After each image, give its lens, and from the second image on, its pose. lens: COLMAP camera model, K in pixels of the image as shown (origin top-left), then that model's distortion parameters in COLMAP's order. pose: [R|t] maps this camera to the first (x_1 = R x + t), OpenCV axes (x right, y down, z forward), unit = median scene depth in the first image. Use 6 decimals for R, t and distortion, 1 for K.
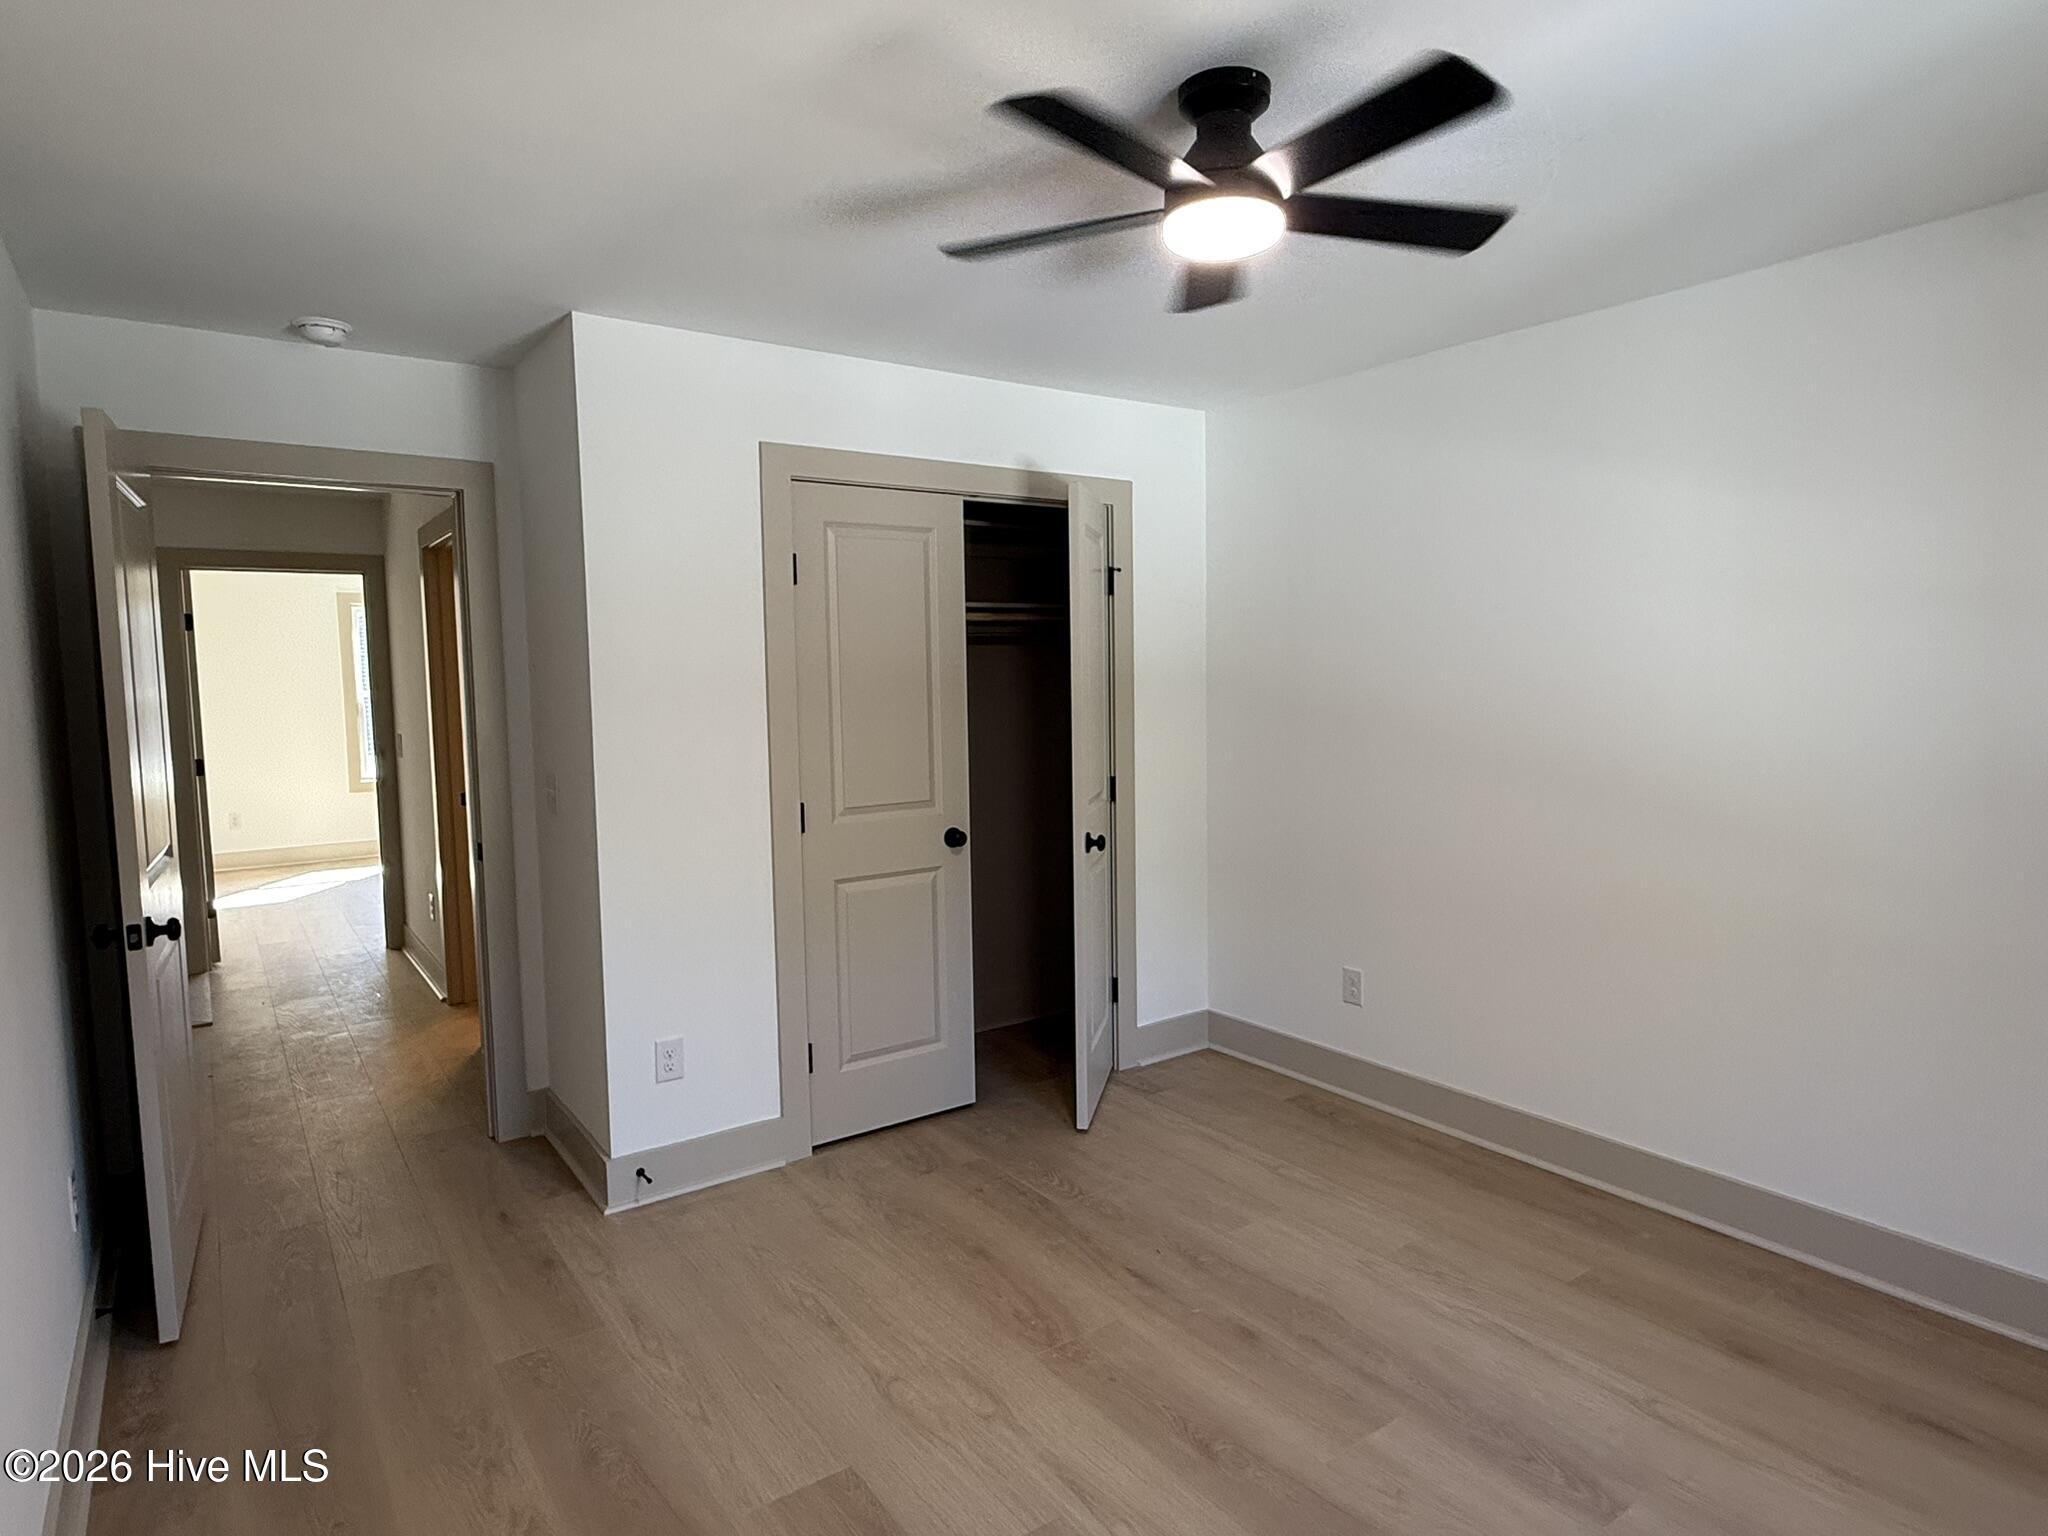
lens RADIAL K [[1163.0, 0, 1024.5], [0, 1163.0, 760.6], [0, 0, 1]] dist [0.039439, 0.000530]
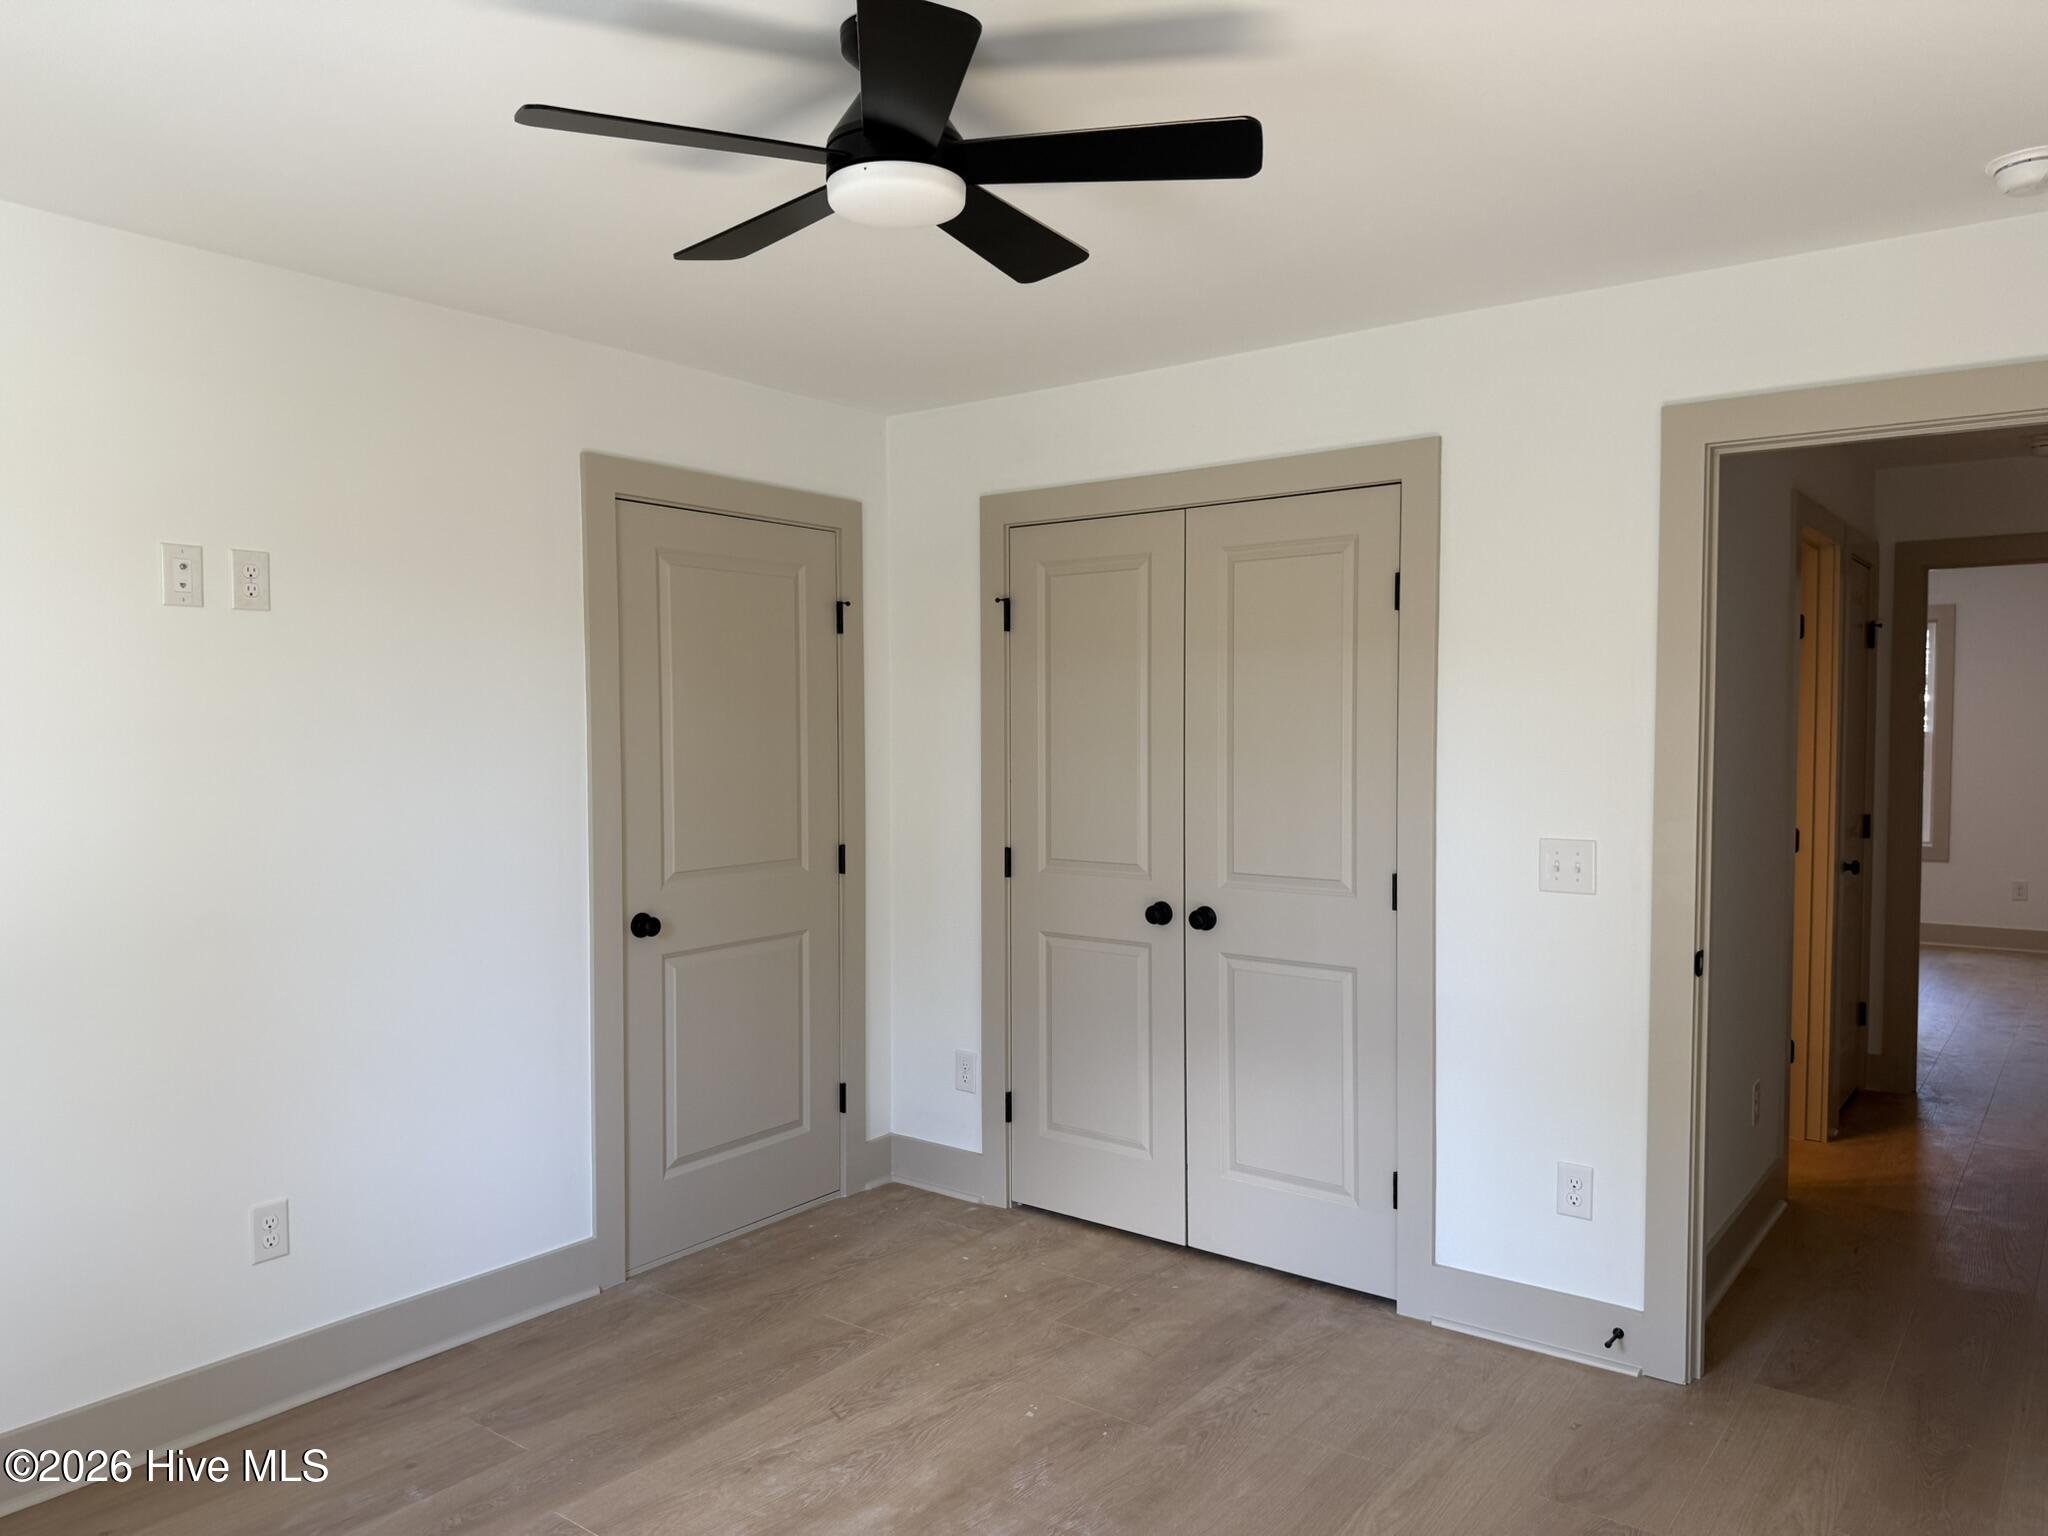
lens RADIAL K [[1445.8, 0, 1025.0], [0, 1445.8, 772.5], [0, 0, 1]] dist [-0.008440, -0.001415]
pose [[0.959098, -0.012802, 0.282786, -0.199330], [0.025935, 0.998749, -0.042749, 0.018635], [-0.281885, 0.048334, 0.958230, -0.116464]]
